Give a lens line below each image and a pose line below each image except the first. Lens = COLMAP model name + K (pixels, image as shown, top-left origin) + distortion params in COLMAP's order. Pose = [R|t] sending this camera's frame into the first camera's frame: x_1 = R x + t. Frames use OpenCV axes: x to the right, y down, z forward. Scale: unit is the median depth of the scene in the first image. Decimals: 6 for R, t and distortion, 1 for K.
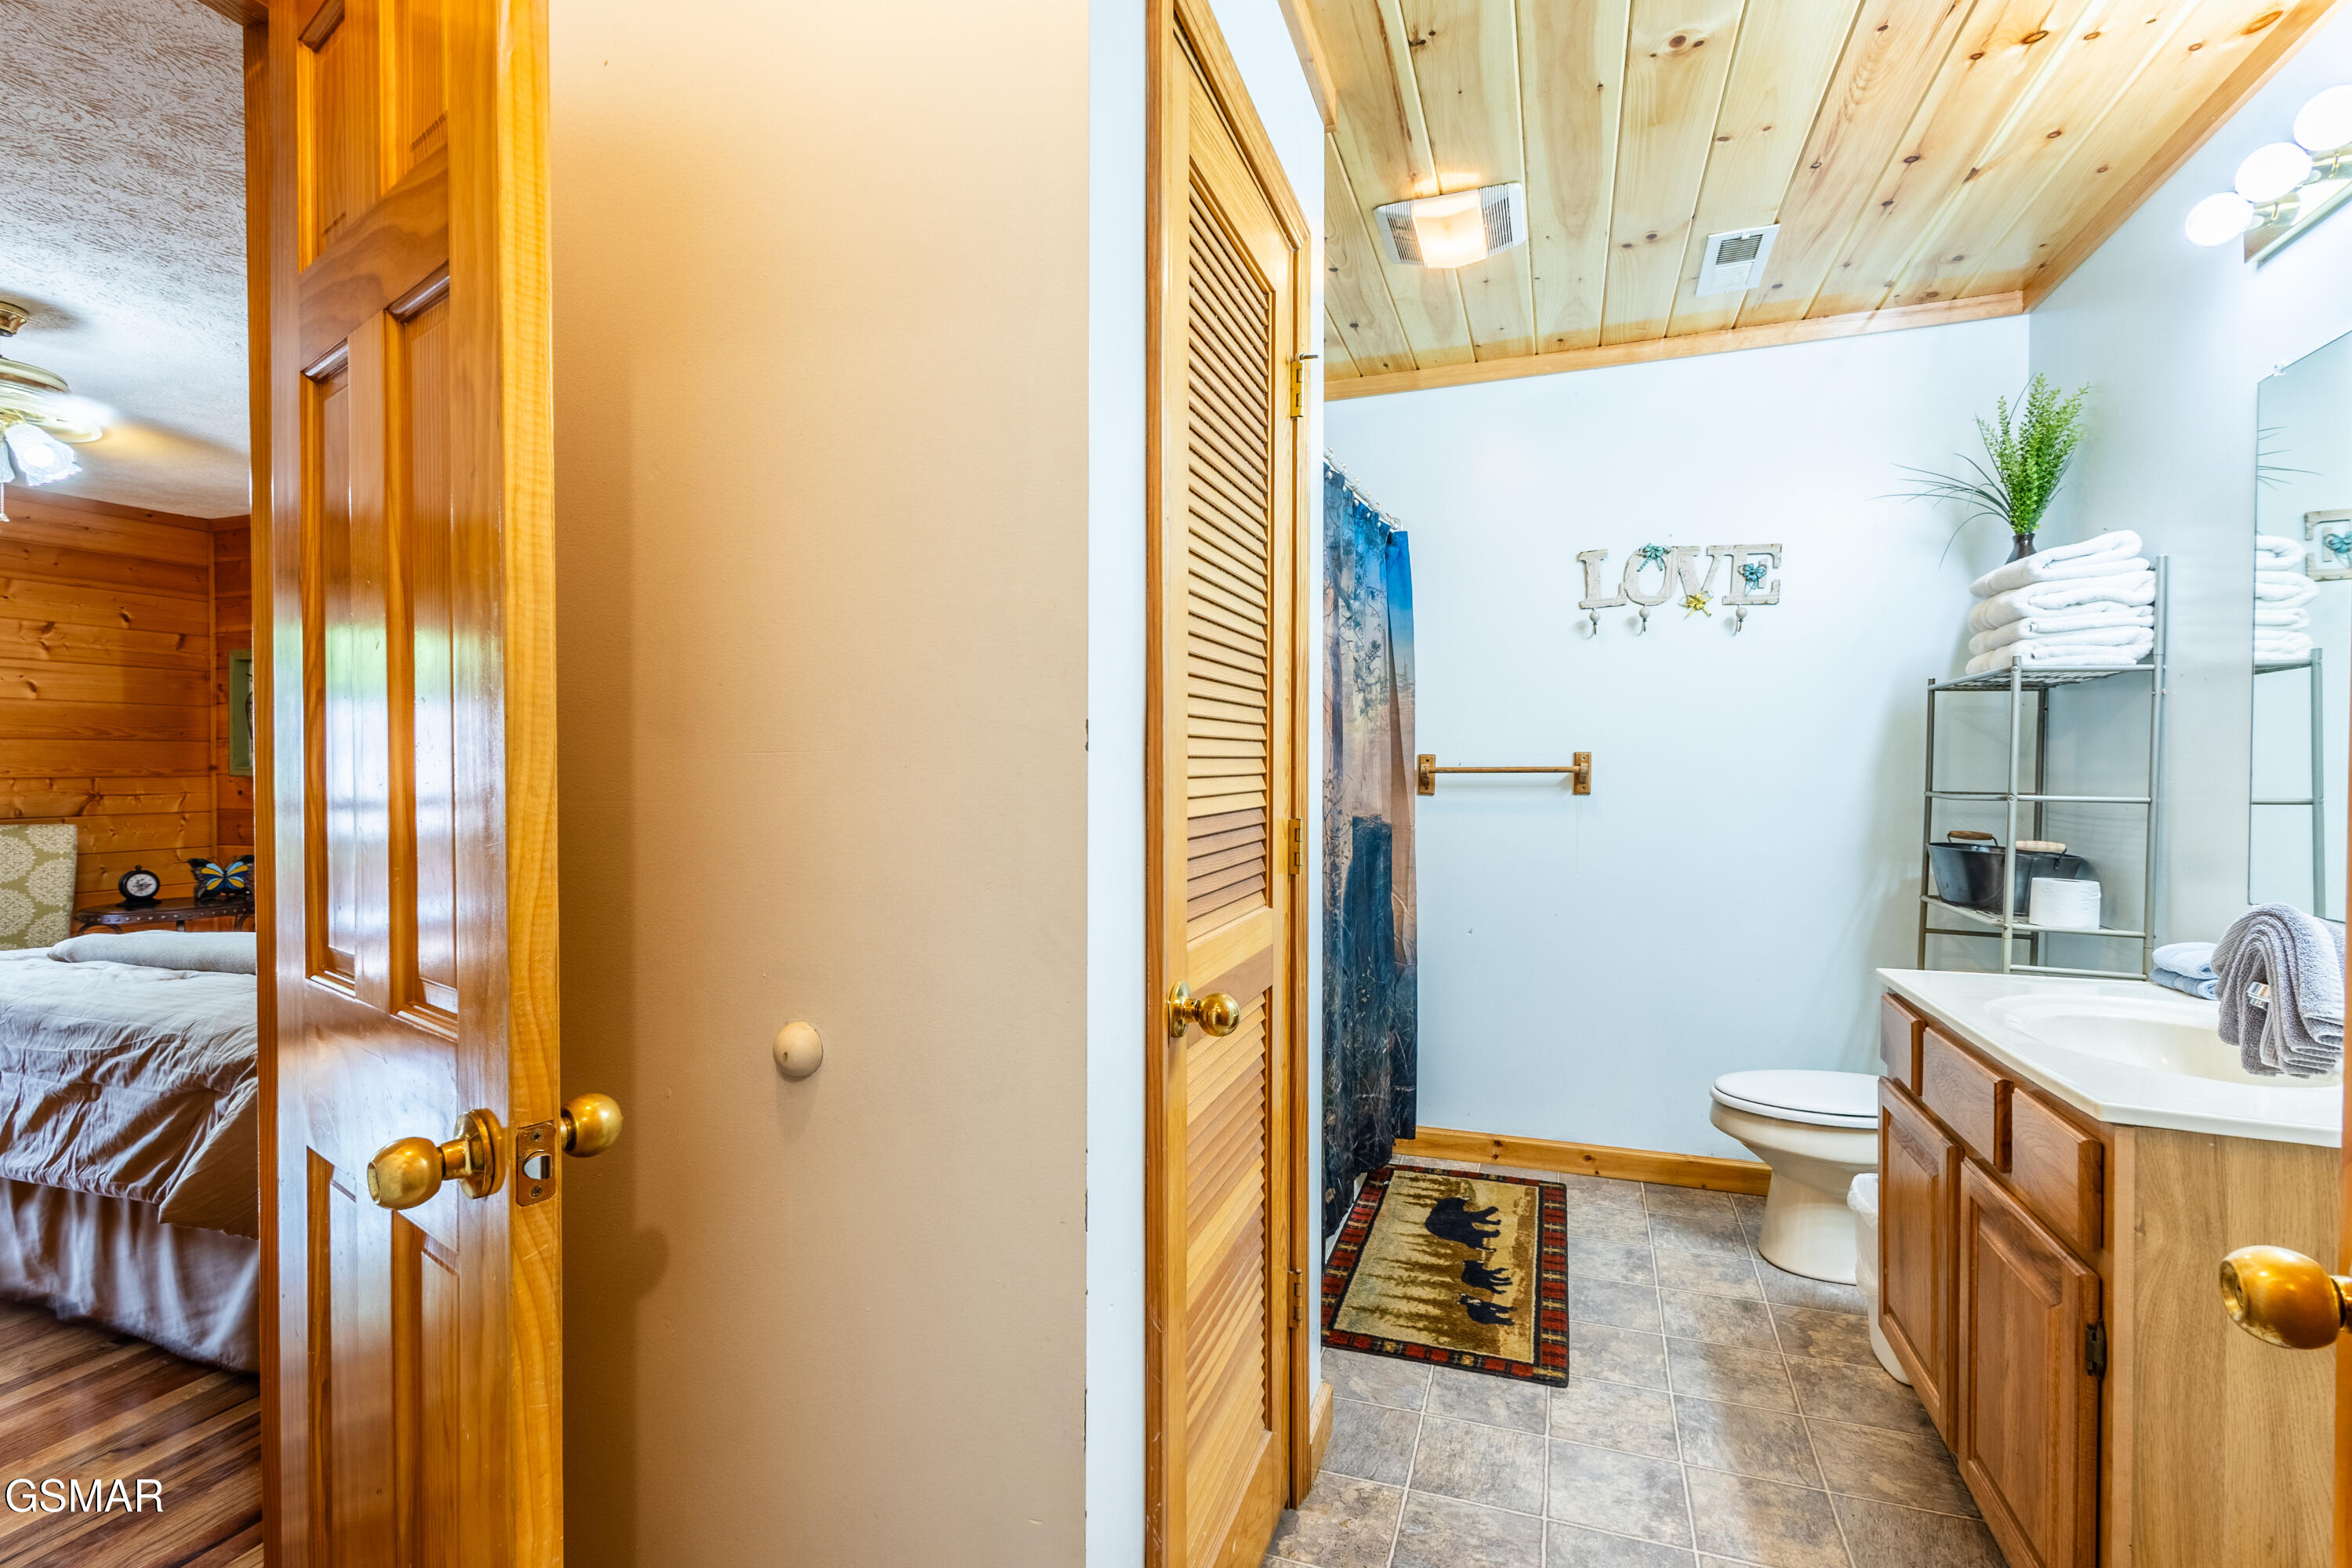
lens RADIAL K [[1079.1, 0, 1177.7], [0, 1079.1, 778.9], [0, 0, 1]] dist [0.001438, -0.002639]
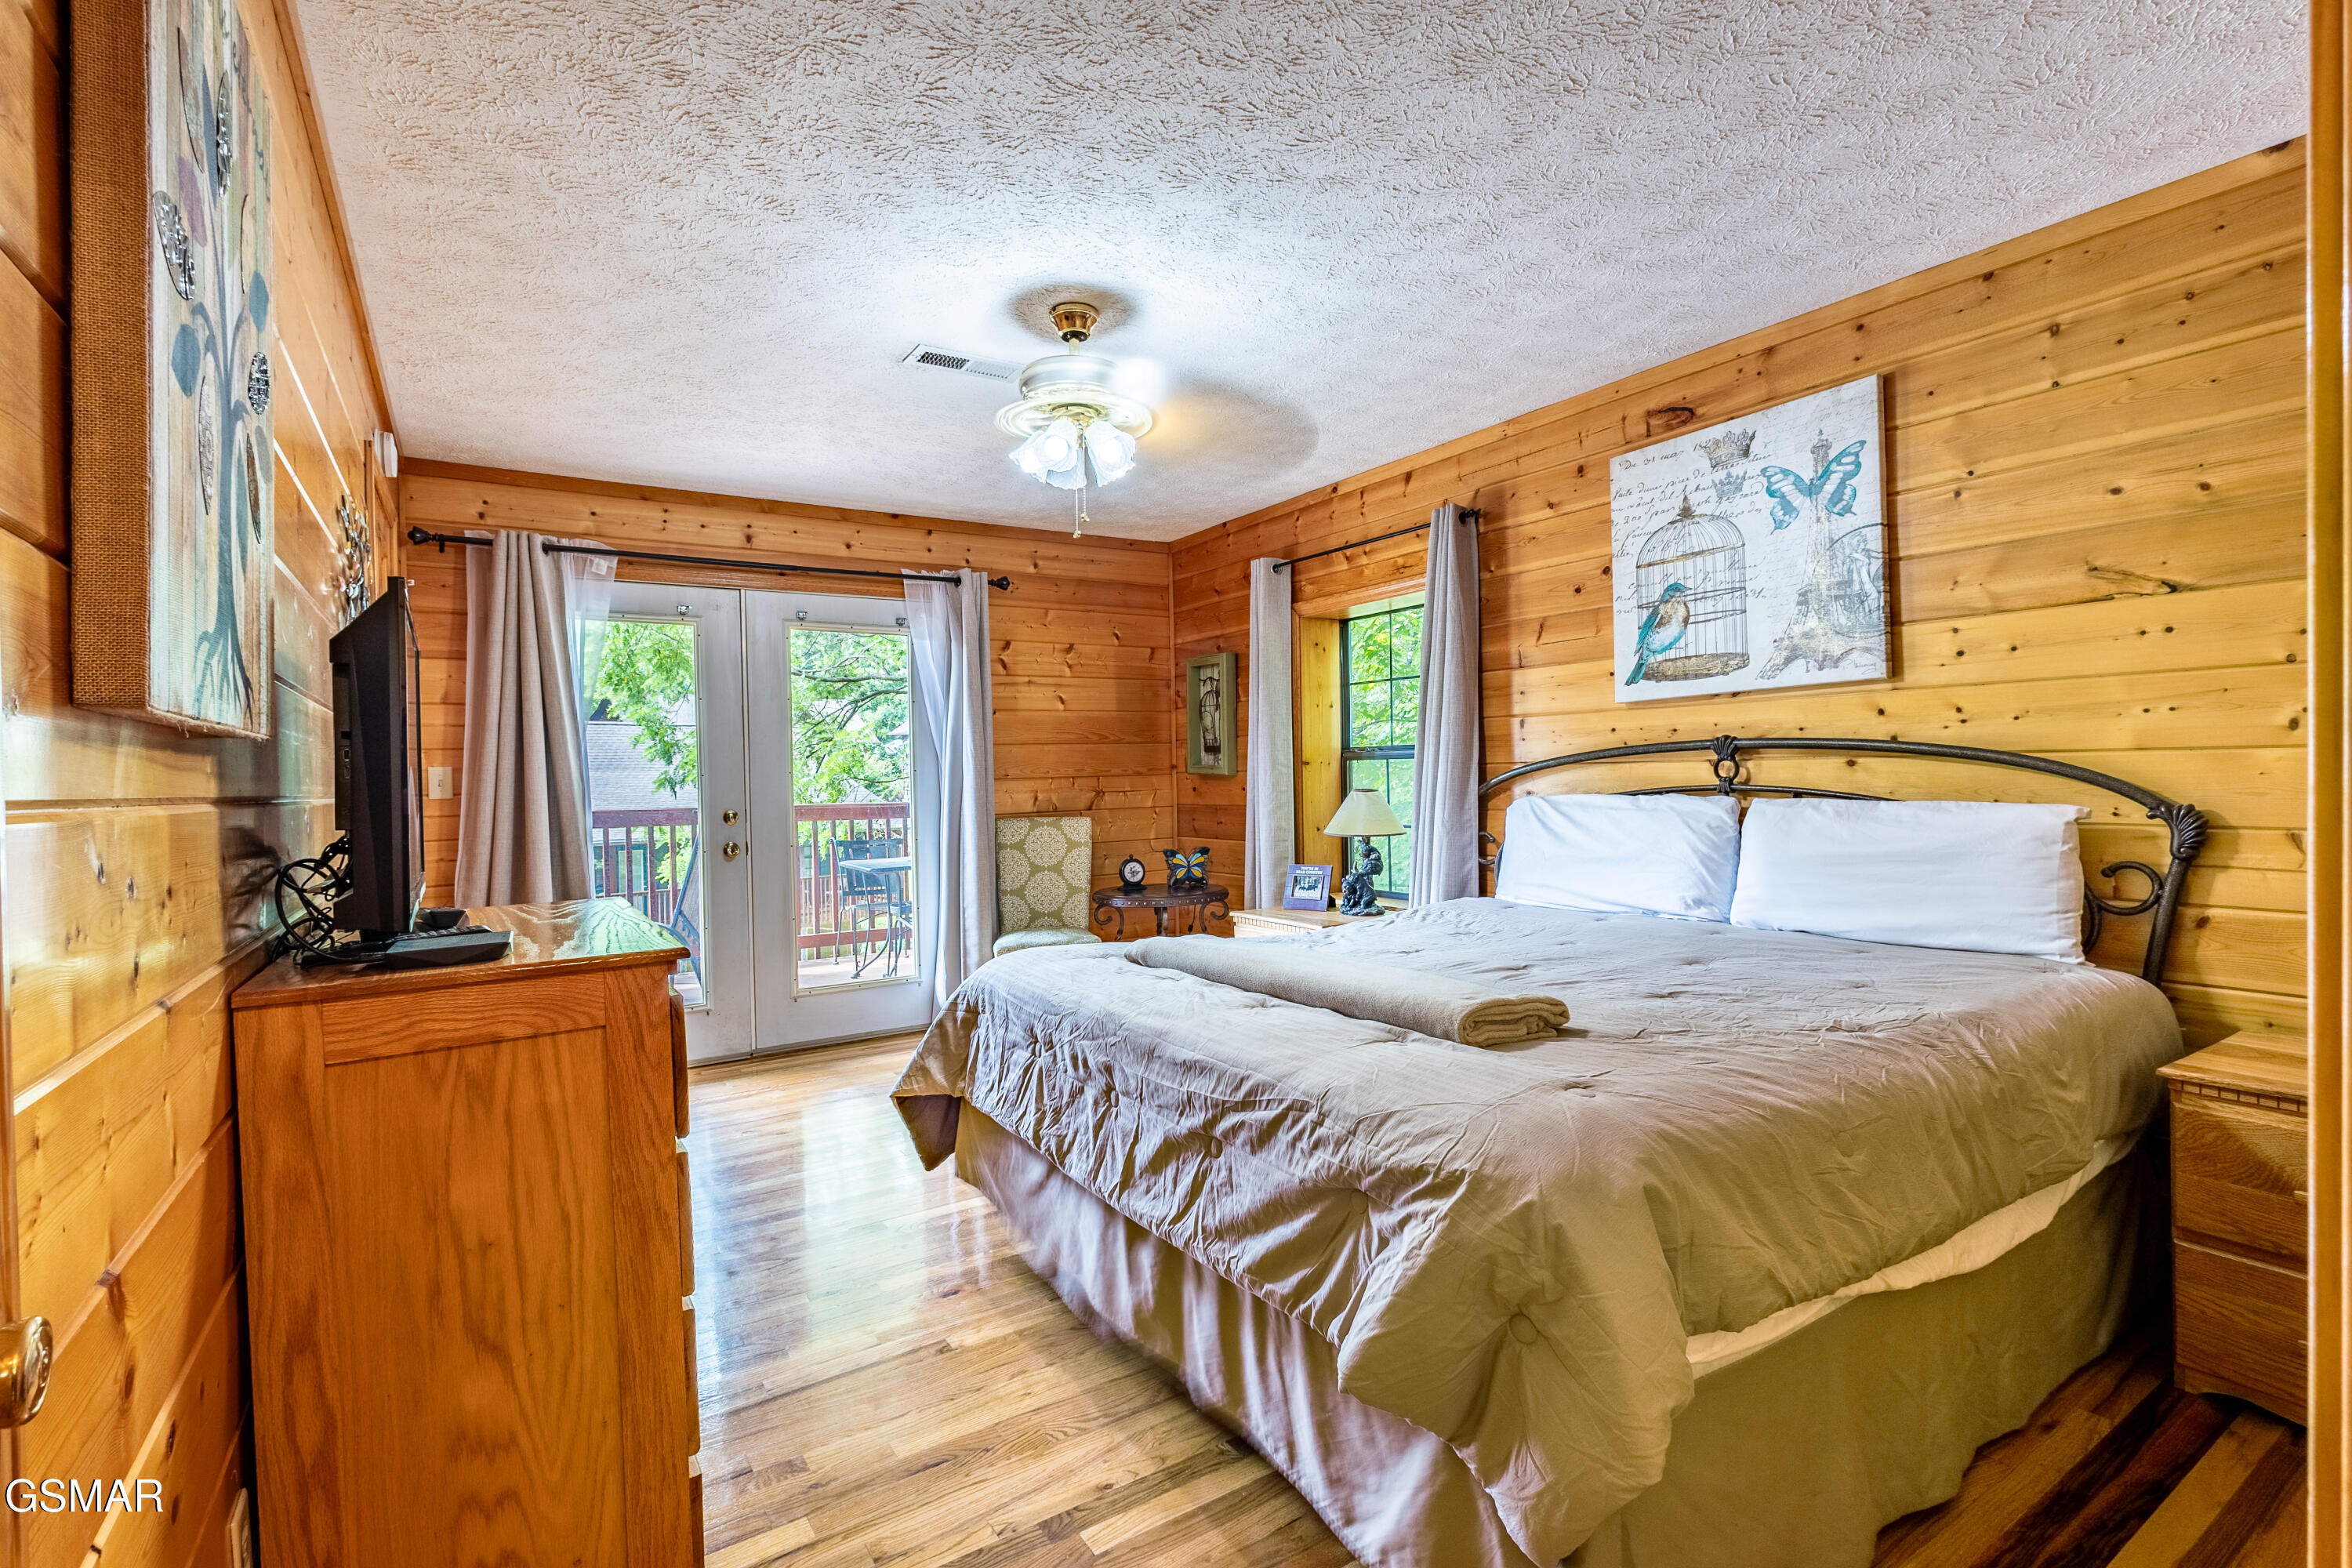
lens RADIAL K [[1079.1, 0, 1189.9], [0, 1079.1, 776.2], [0, 0, 1]] dist [0.001438, -0.002639]
pose [[0.792520, -0.010709, -0.609752, -0.404027], [0.012457, 0.999921, -0.001370, 0.002125], [0.609719, -0.006510, 0.792591, 0.259245]]
